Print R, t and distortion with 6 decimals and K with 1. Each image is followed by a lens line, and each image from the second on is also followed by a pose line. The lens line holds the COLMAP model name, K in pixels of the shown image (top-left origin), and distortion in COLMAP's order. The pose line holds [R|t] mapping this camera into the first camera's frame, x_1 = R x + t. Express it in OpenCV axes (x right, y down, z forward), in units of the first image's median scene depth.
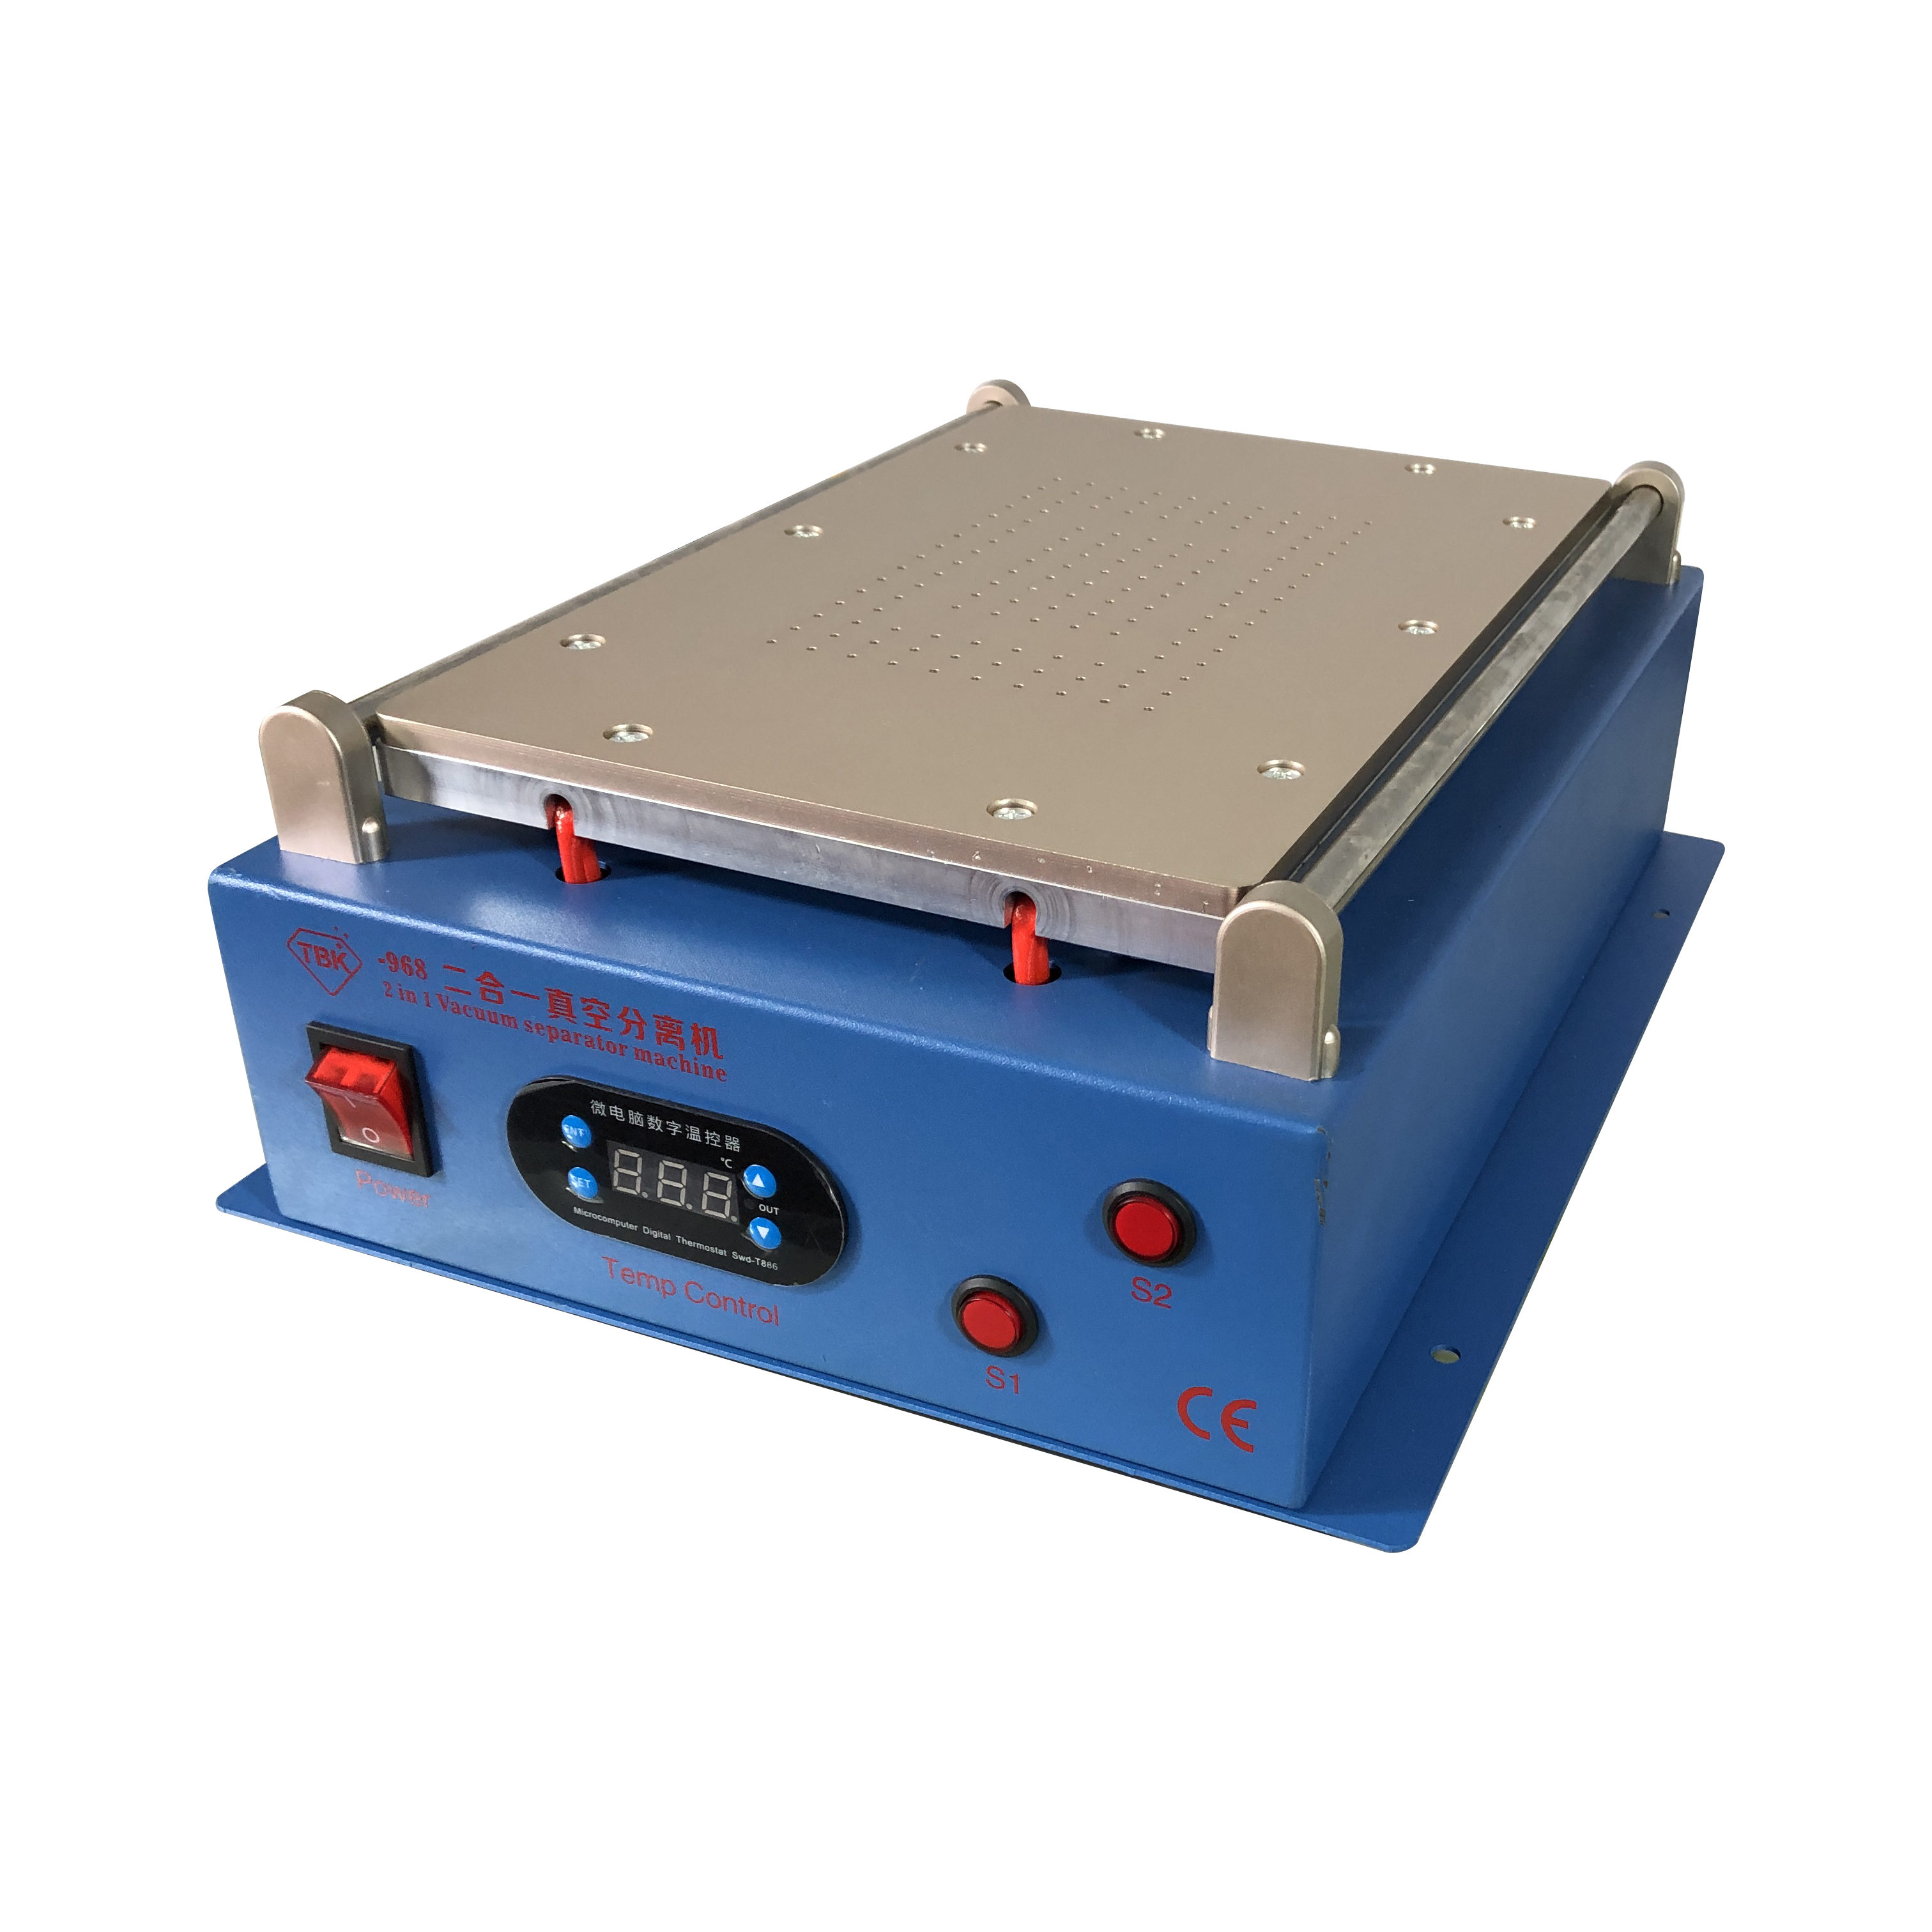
lens RADIAL K [[2154.8, 0, 966.0], [0, 2154.8, 966.0], [0, 0, 1]] dist [0.104508, -0.013062]
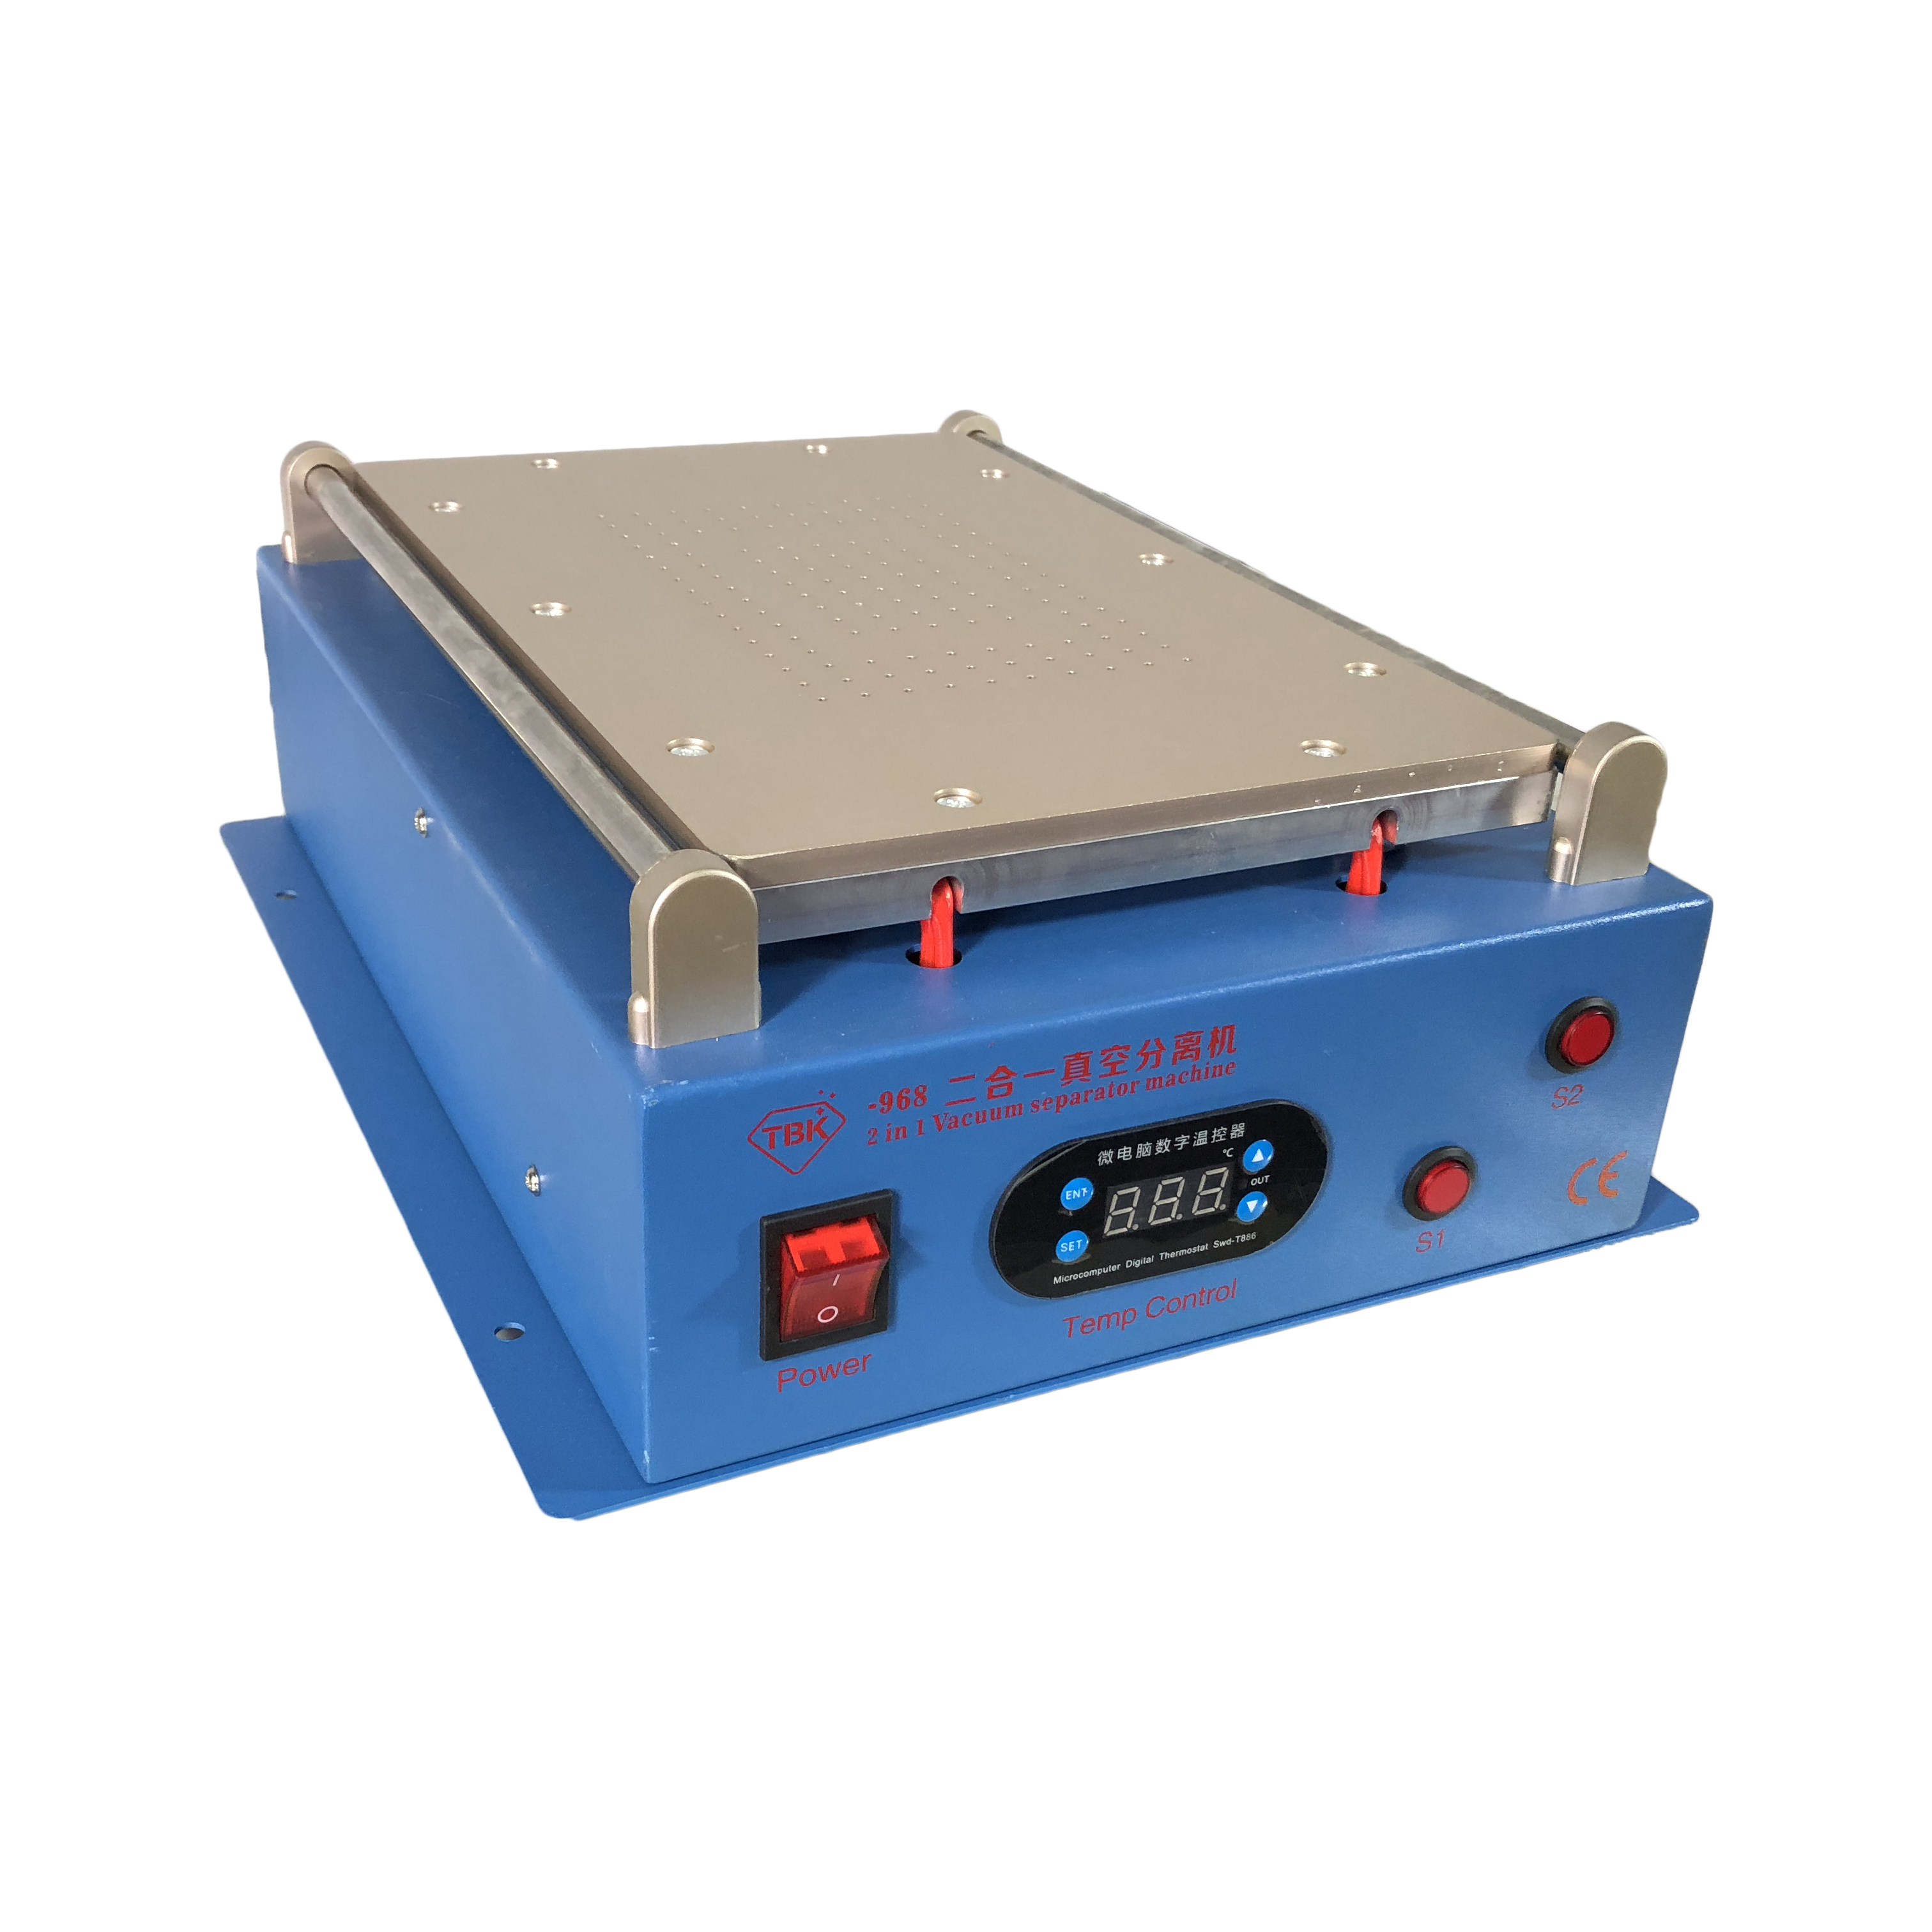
lens RADIAL K [[2154.8, 0, 966.0], [0, 2154.8, 966.0], [0, 0, 1]] dist [0.104508, -0.013062]
pose [[0.675816, -0.327698, 0.660218, -0.839754], [0.327696, 0.935921, 0.129104, -0.165035], [-0.660219, 0.129100, 0.739895, 0.306016]]
